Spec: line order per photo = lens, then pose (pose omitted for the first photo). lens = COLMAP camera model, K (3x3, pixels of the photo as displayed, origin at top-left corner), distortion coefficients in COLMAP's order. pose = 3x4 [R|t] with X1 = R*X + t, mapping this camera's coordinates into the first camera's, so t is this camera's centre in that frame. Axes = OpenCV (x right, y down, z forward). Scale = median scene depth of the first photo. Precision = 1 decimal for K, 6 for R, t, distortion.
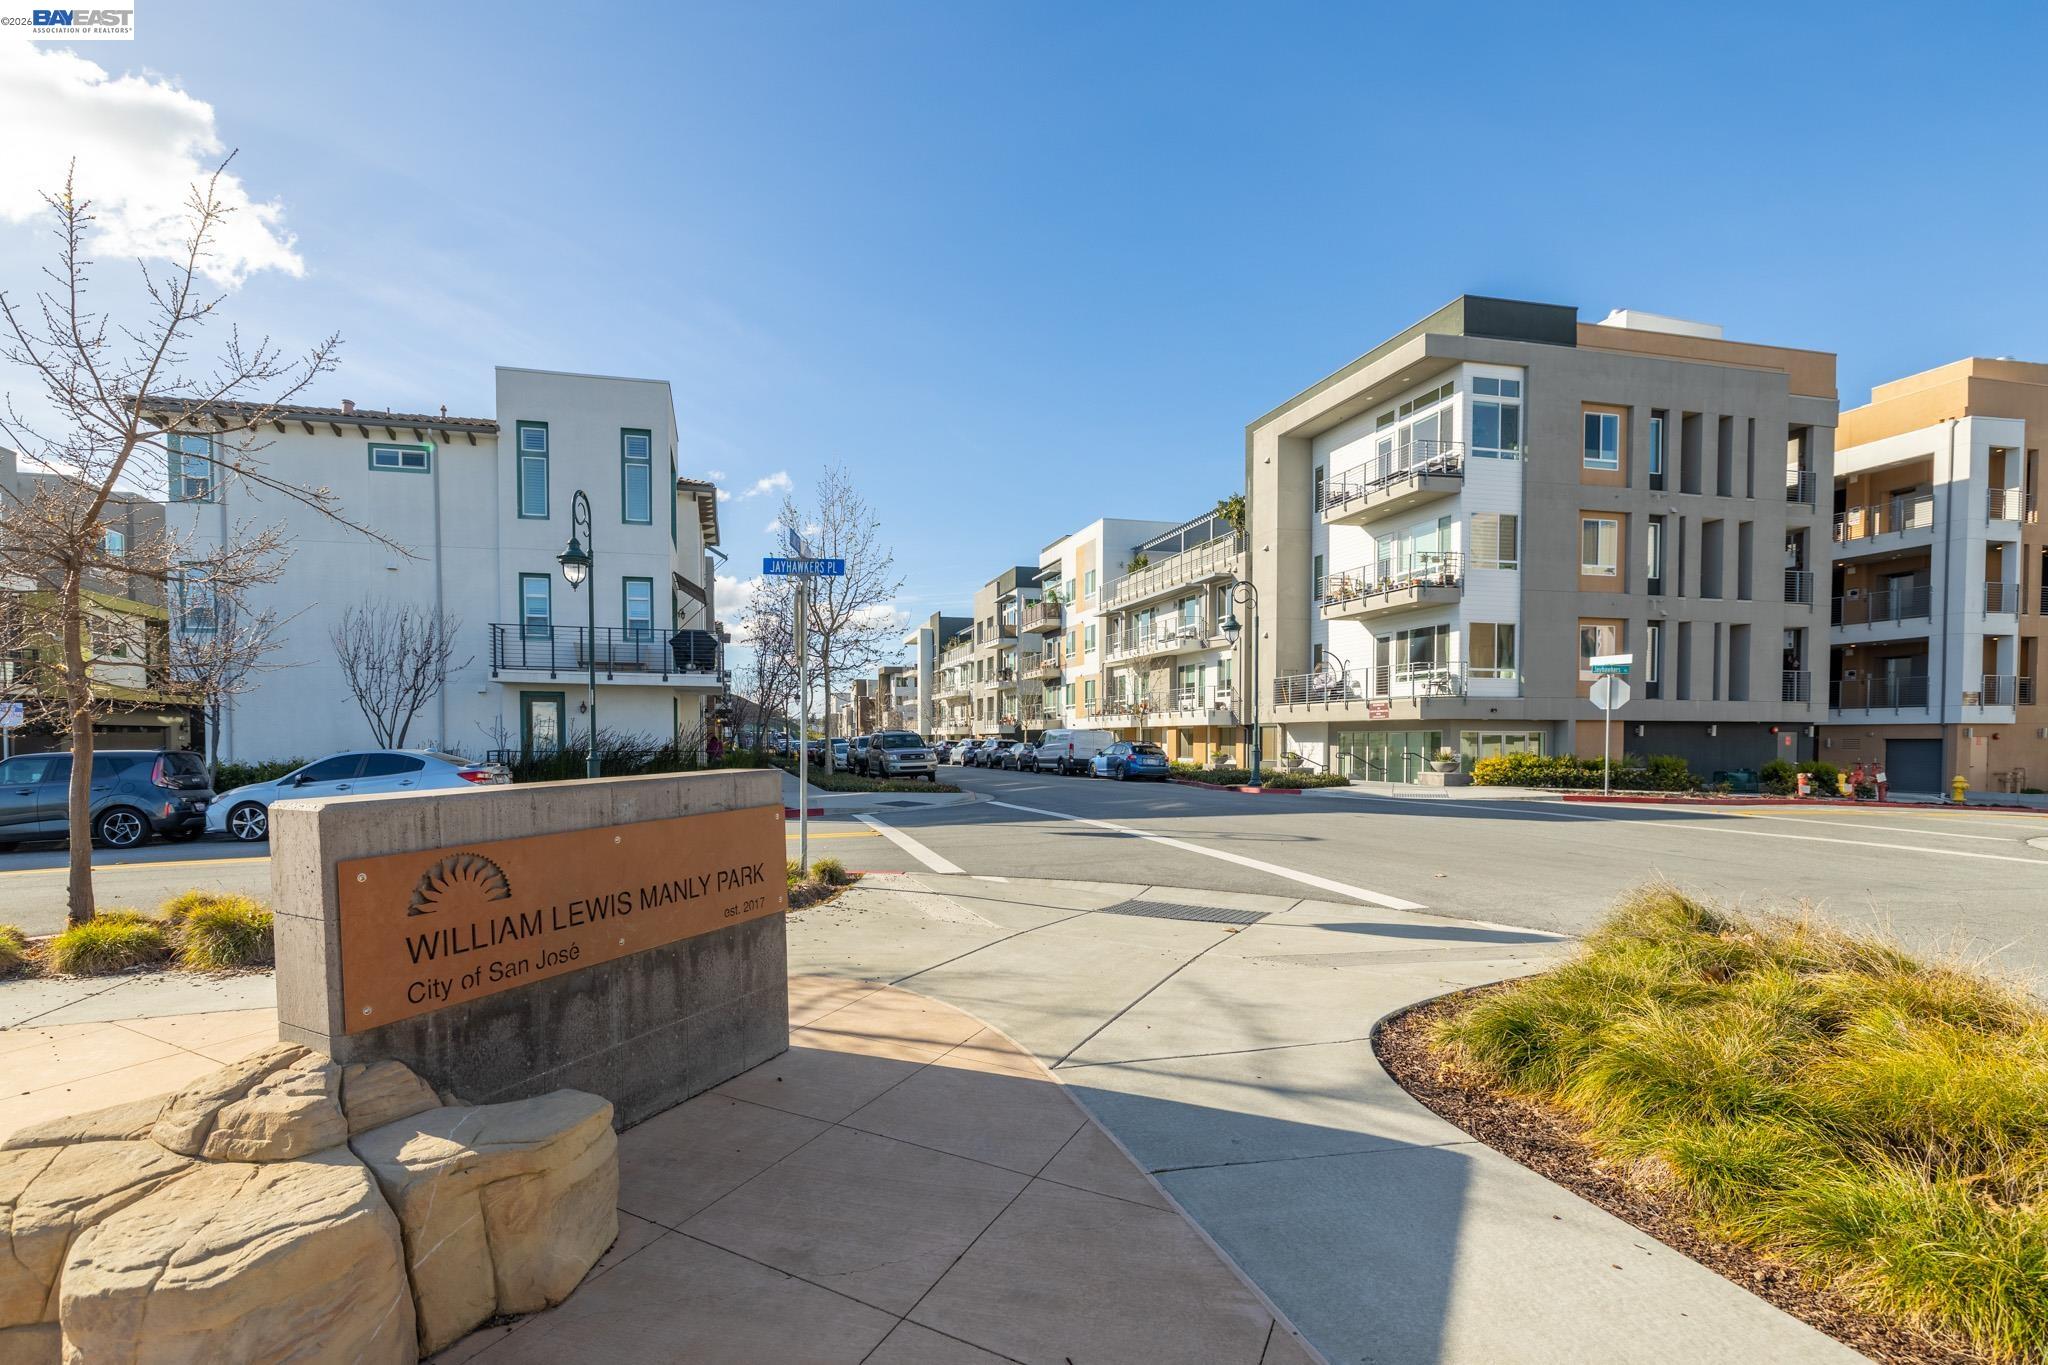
lens RADIAL K [[878.0, 0, 1021.0], [0, 878.0, 739.0], [0, 0, 1]] dist [-0.000217, 0.000197]
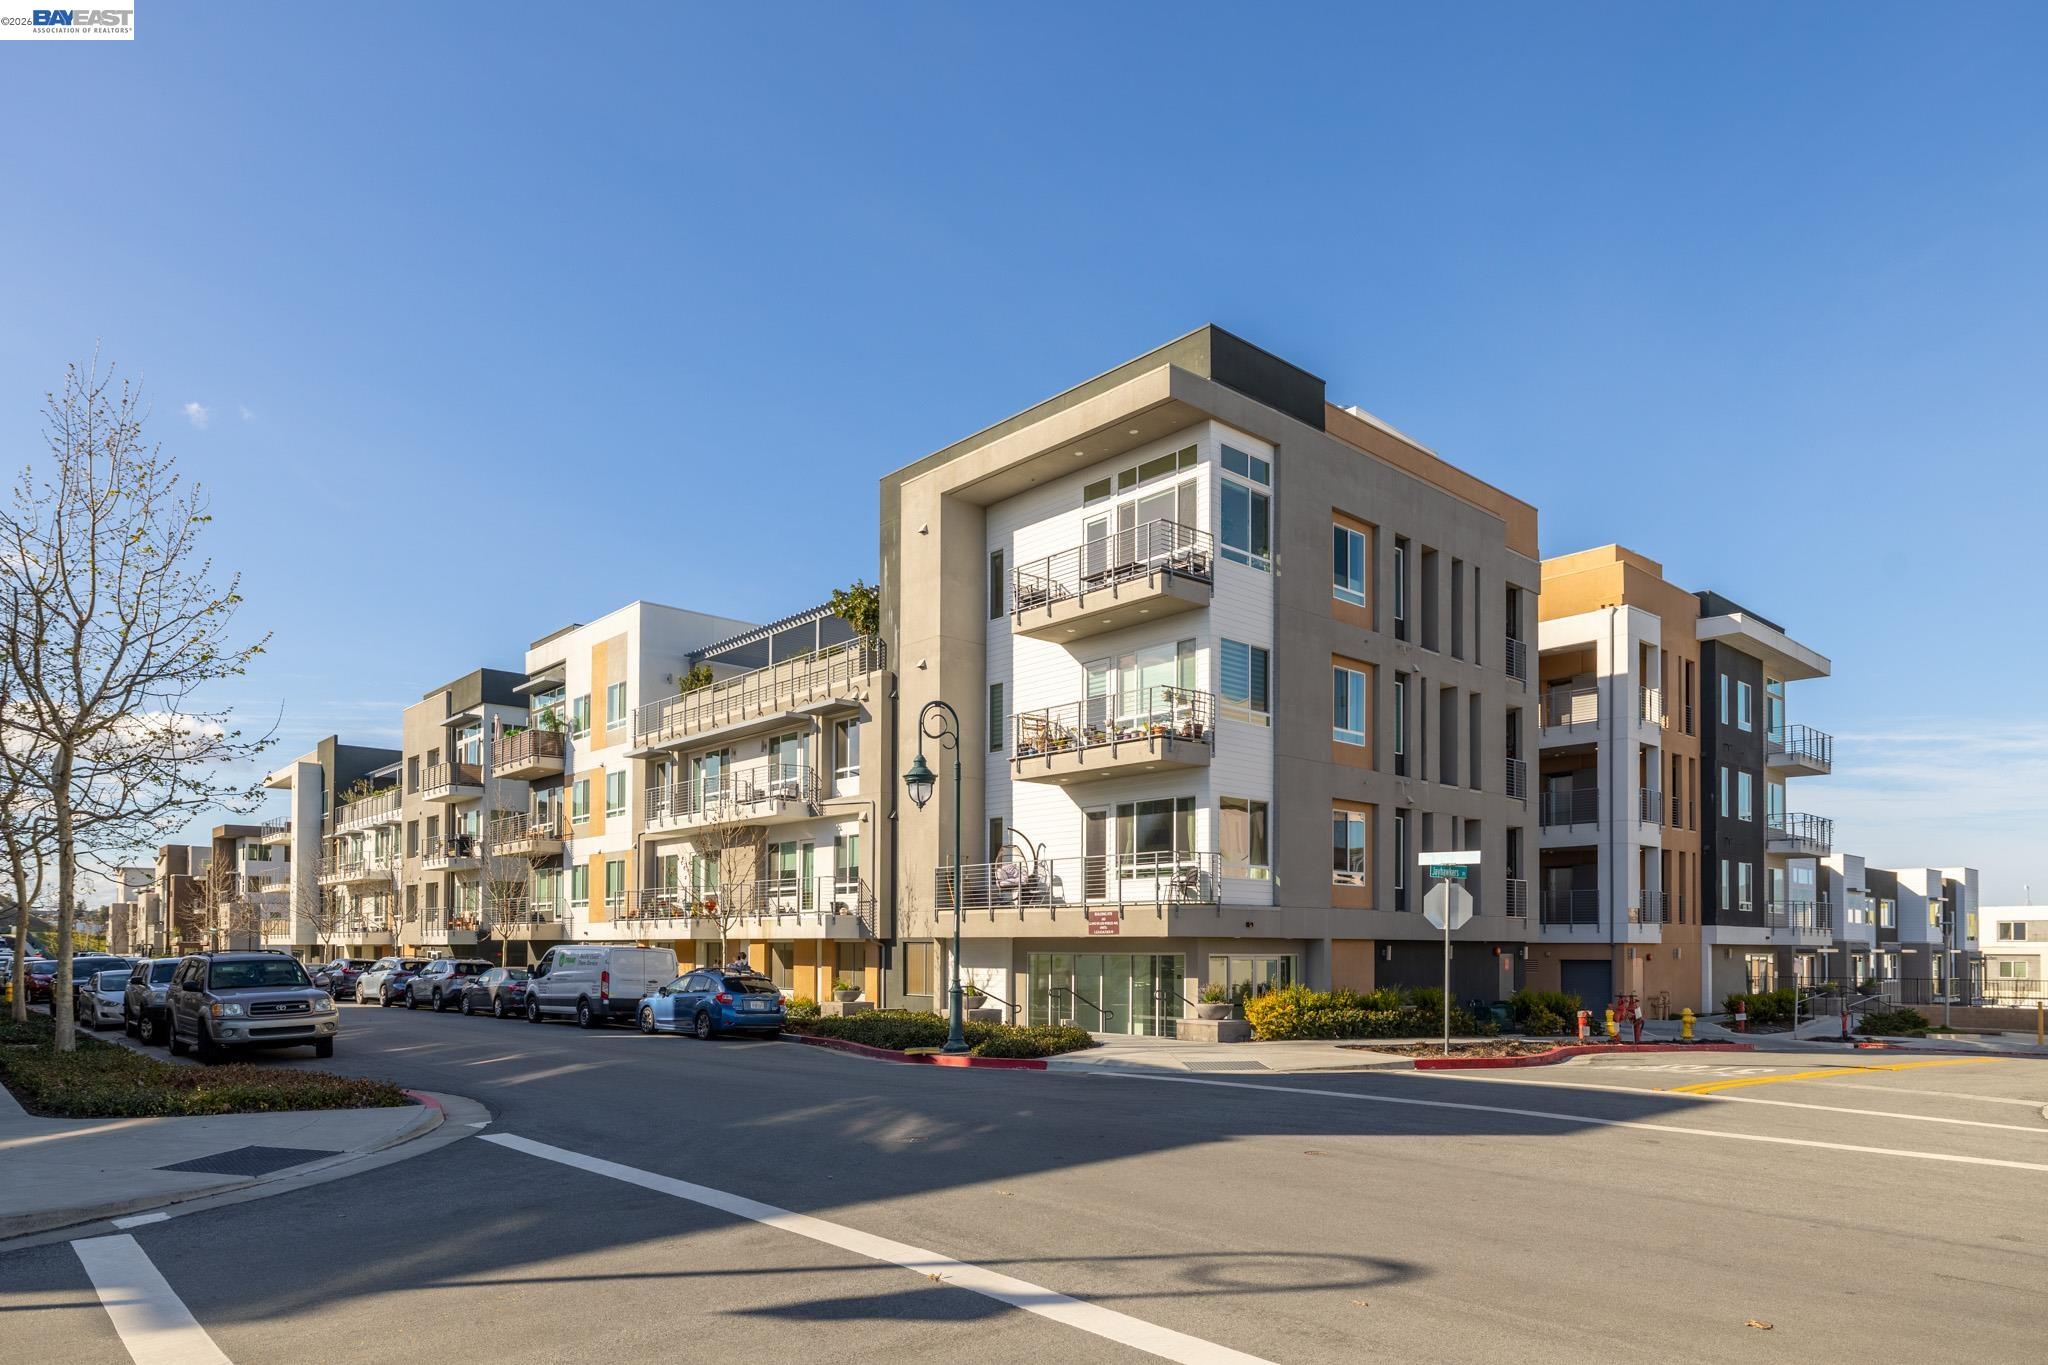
lens RADIAL K [[1251.9, 0, 1018.2], [0, 1251.9, 922.6], [0, 0, 1]] dist [0.002066, -0.000006]
pose [[0.916945, 0.015404, 0.398716, -0.016135], [-0.006641, 0.999705, -0.023352, -0.007262], [-0.398958, 0.018765, 0.916777, 0.124088]]
